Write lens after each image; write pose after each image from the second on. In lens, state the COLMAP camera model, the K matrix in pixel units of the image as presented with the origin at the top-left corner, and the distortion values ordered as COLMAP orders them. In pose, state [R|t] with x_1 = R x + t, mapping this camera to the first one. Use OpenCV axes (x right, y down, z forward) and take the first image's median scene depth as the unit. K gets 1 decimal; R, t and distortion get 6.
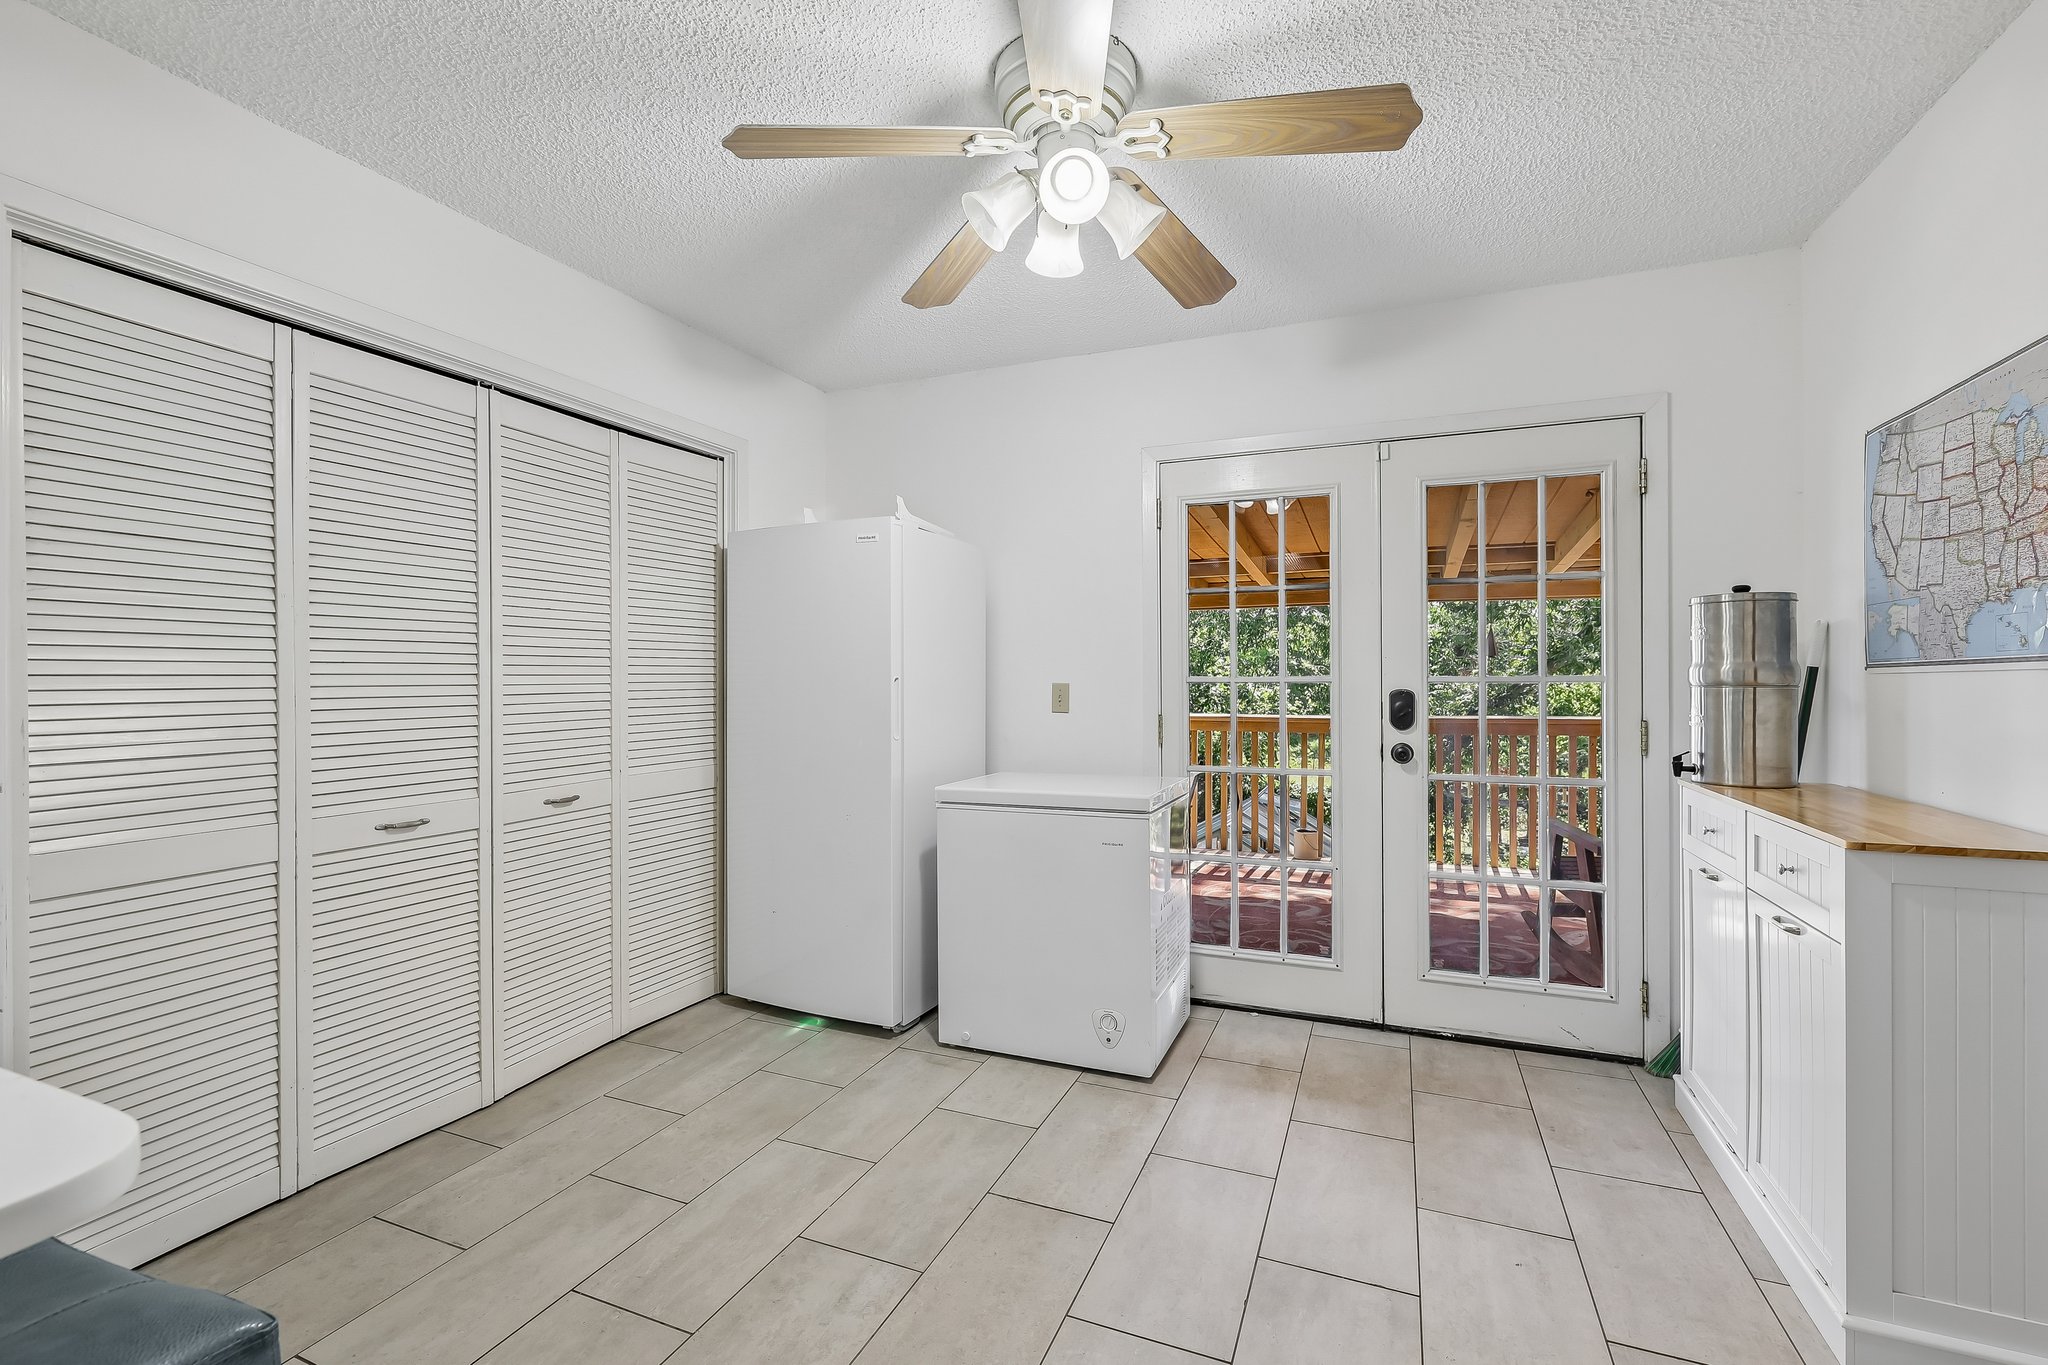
lens RADIAL K [[876.5, 0, 1043.4], [0, 876.5, 683.3], [0, 0, 1]] dist [-0.003193, 0.000702]
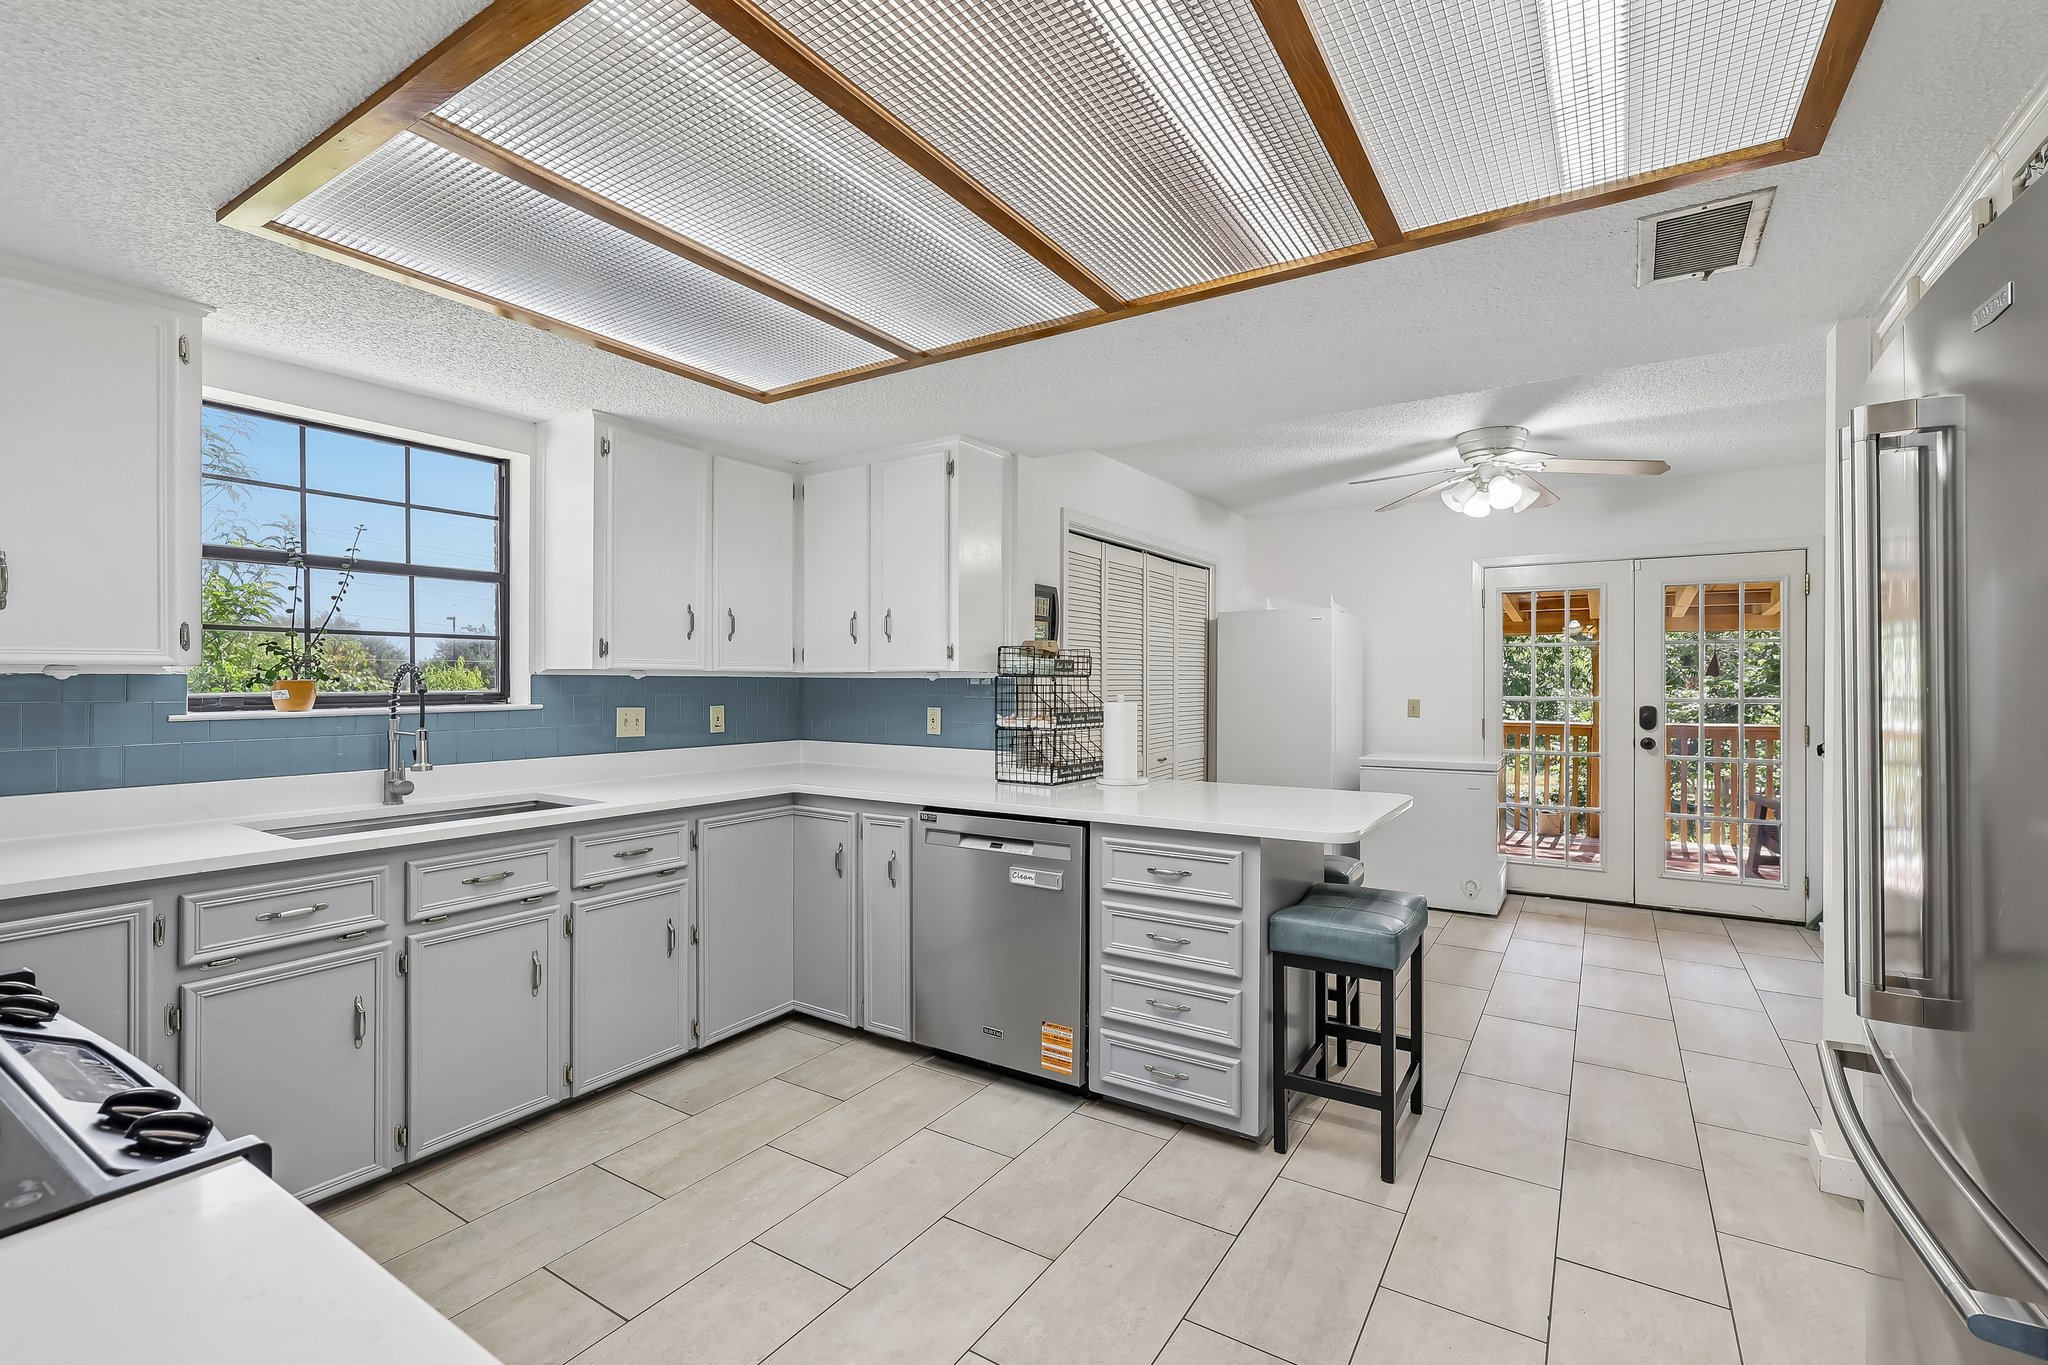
lens RADIAL K [[876.5, 0, 1018.9], [0, 876.5, 685.2], [0, 0, 1]] dist [-0.003193, 0.000702]
pose [[0.978479, 0.003634, -0.206313, -0.413267], [-0.002280, 0.999974, 0.006802, -0.040316], [0.206332, -0.006185, 0.978463, -0.867350]]
